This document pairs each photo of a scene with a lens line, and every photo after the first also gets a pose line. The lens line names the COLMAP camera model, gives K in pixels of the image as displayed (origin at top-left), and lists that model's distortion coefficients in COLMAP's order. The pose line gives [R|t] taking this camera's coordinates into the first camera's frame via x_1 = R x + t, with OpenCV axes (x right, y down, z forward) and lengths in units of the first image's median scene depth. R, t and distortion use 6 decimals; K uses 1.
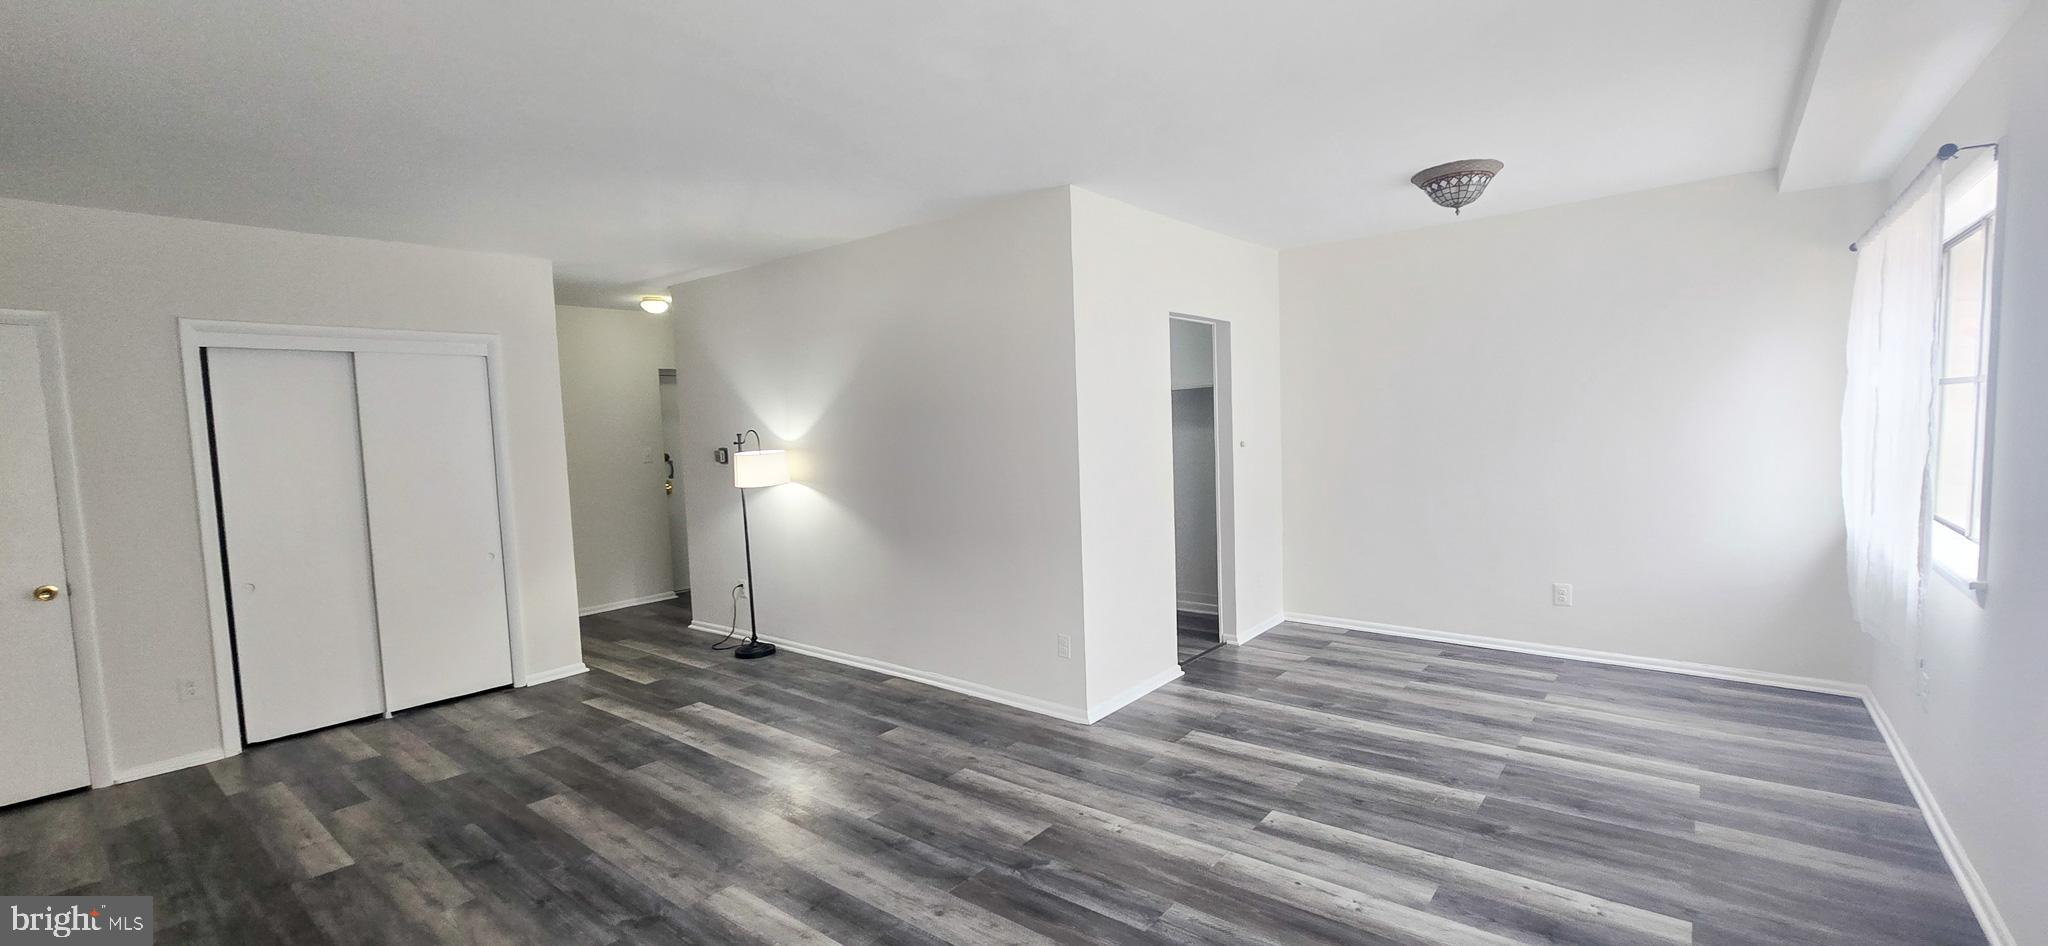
lens RADIAL K [[839.7, 0, 1036.4], [0, 839.7, 482.8], [0, 0, 1]] dist [-0.002062, -0.000311]
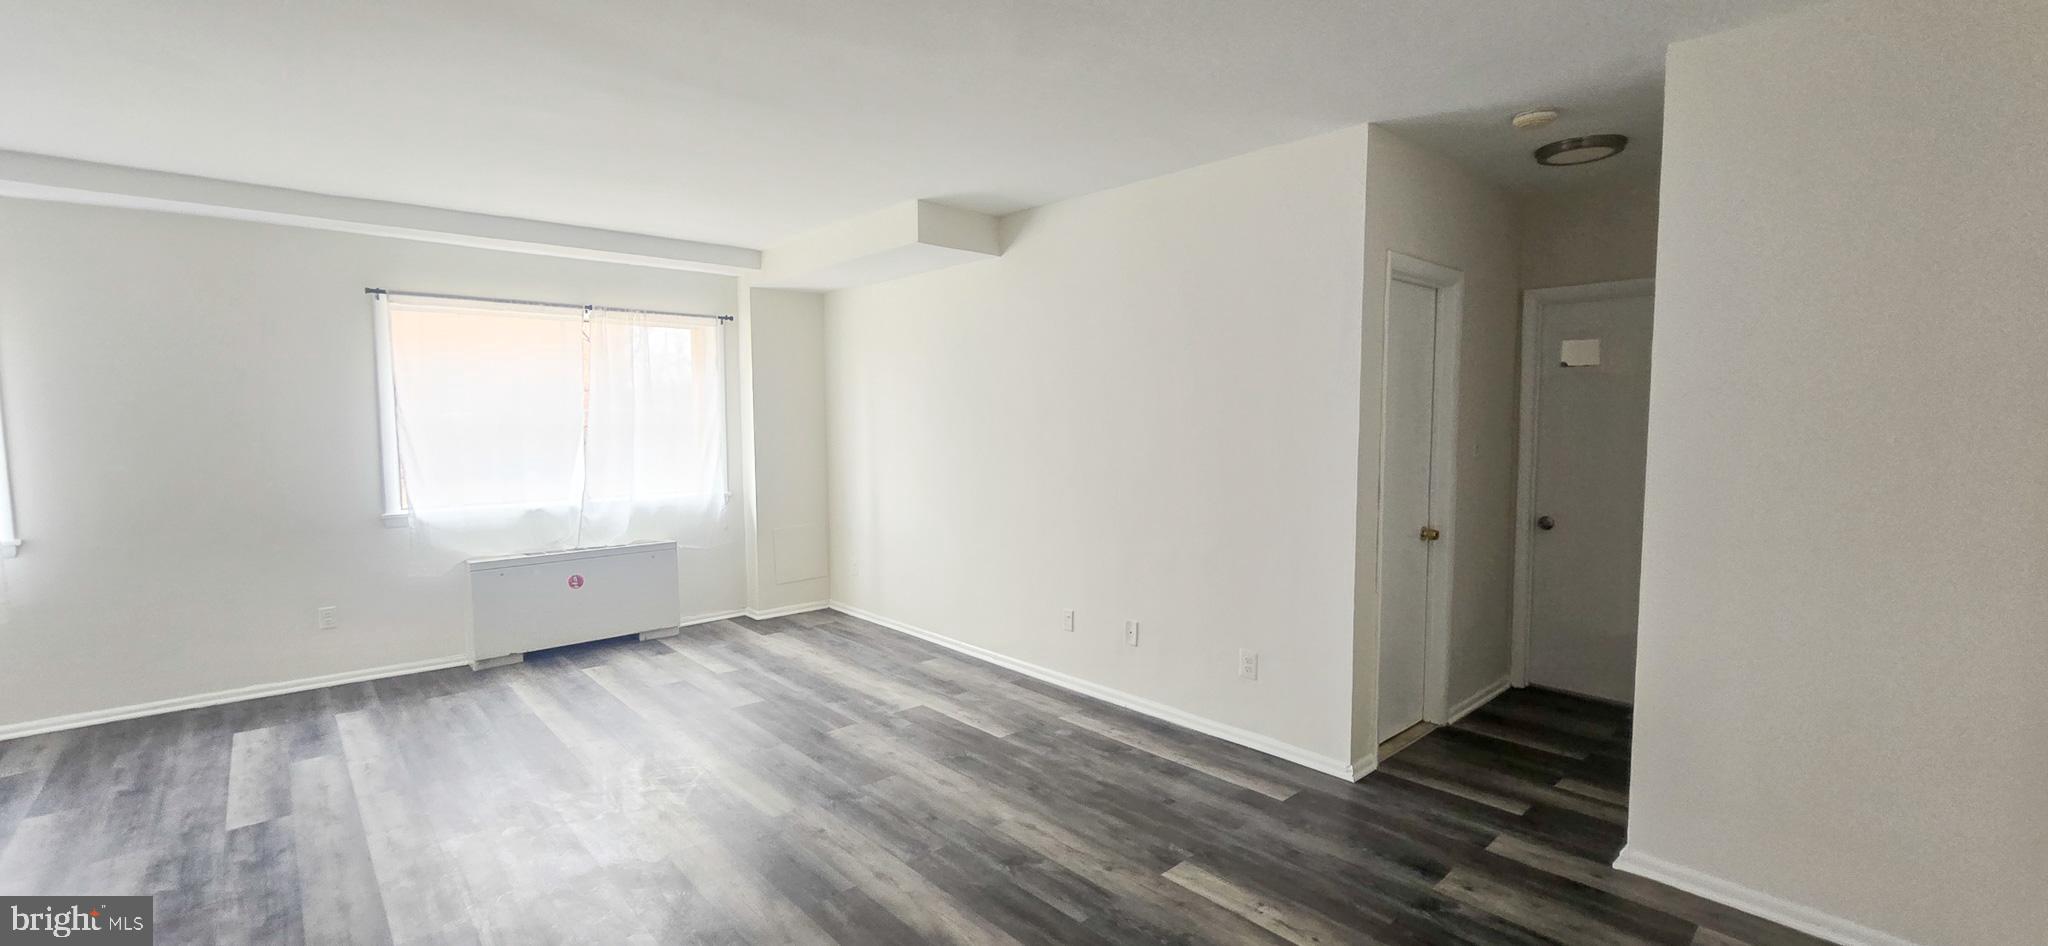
lens RADIAL K [[839.7, 0, 1036.4], [0, 839.7, 482.8], [0, 0, 1]] dist [-0.002062, -0.000311]
pose [[-0.987560, 0.028897, 0.154565, -0.823089], [0.052177, 0.987496, 0.148758, -0.098283], [-0.148334, 0.154972, -0.976719, 1.811278]]
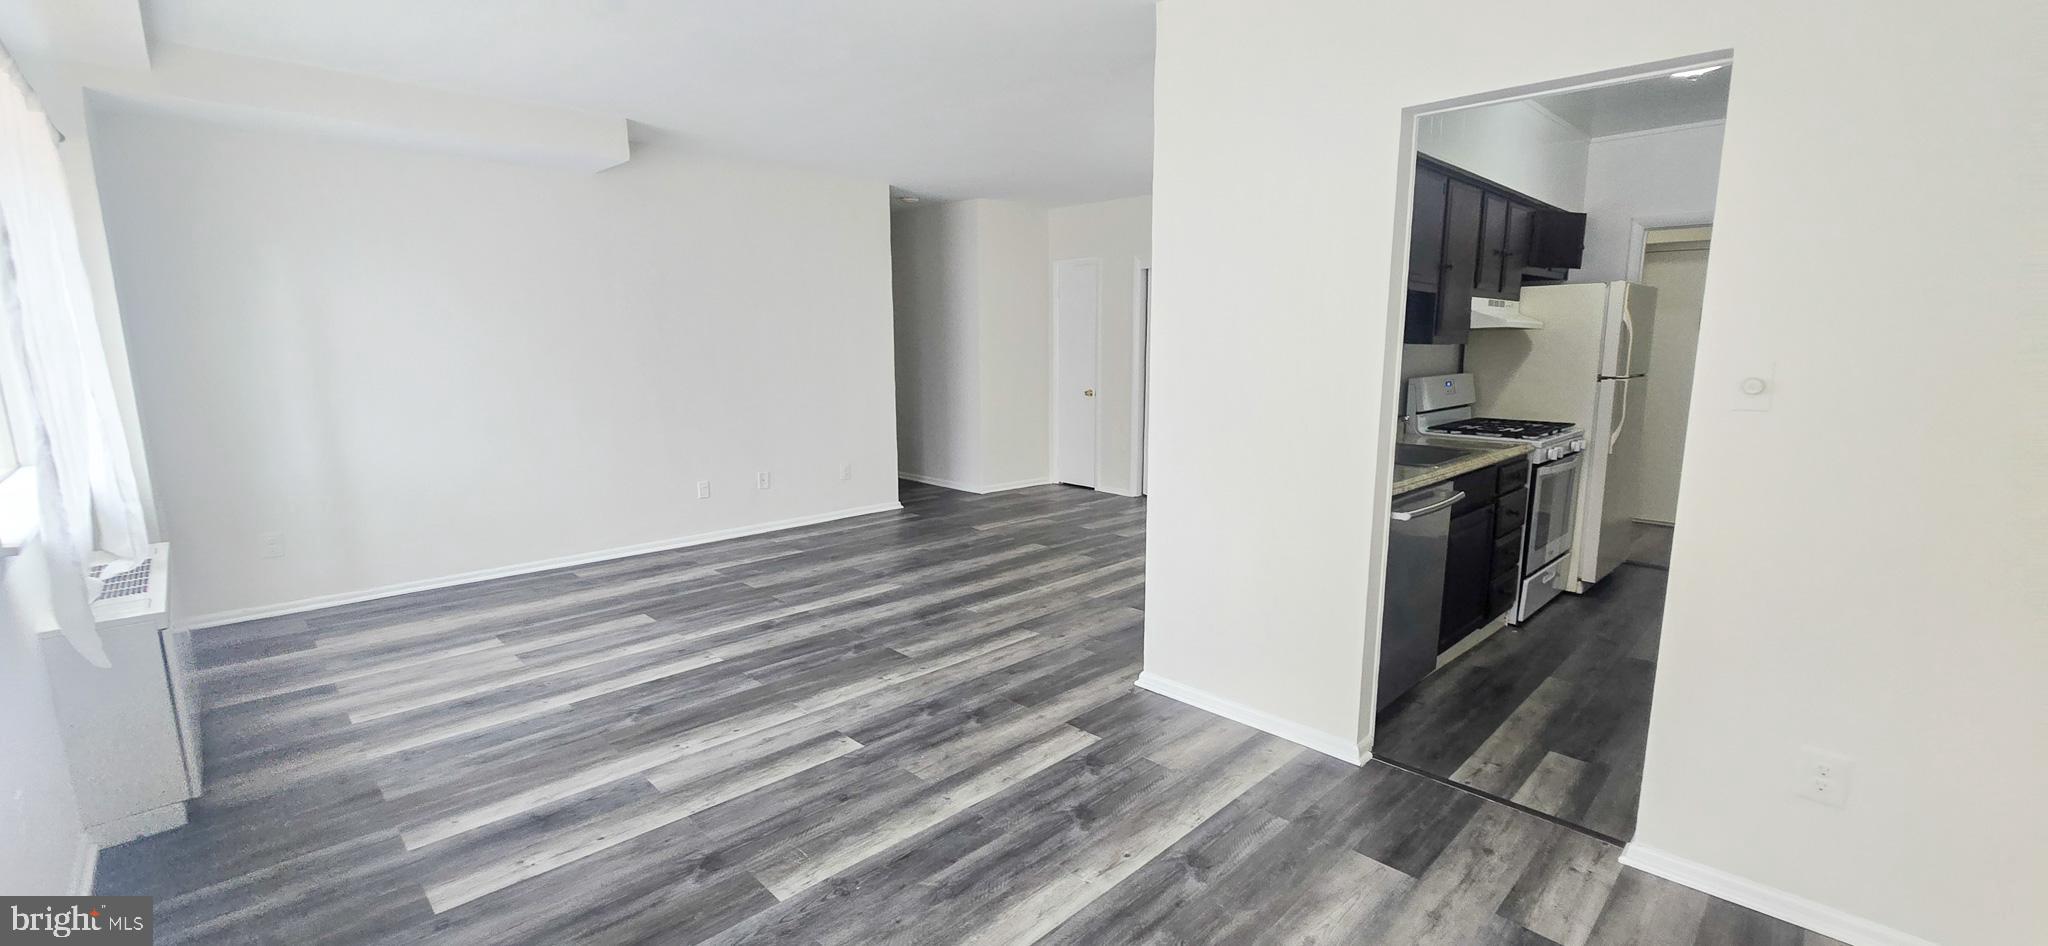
lens RADIAL K [[839.7, 0, 1036.4], [0, 839.7, 482.8], [0, 0, 1]] dist [-0.002062, -0.000311]
pose [[-0.111291, 0.204107, -0.972602, 1.154140], [-0.071986, 0.974455, 0.212733, -0.109910], [0.991177, 0.093689, -0.093755, 1.305291]]
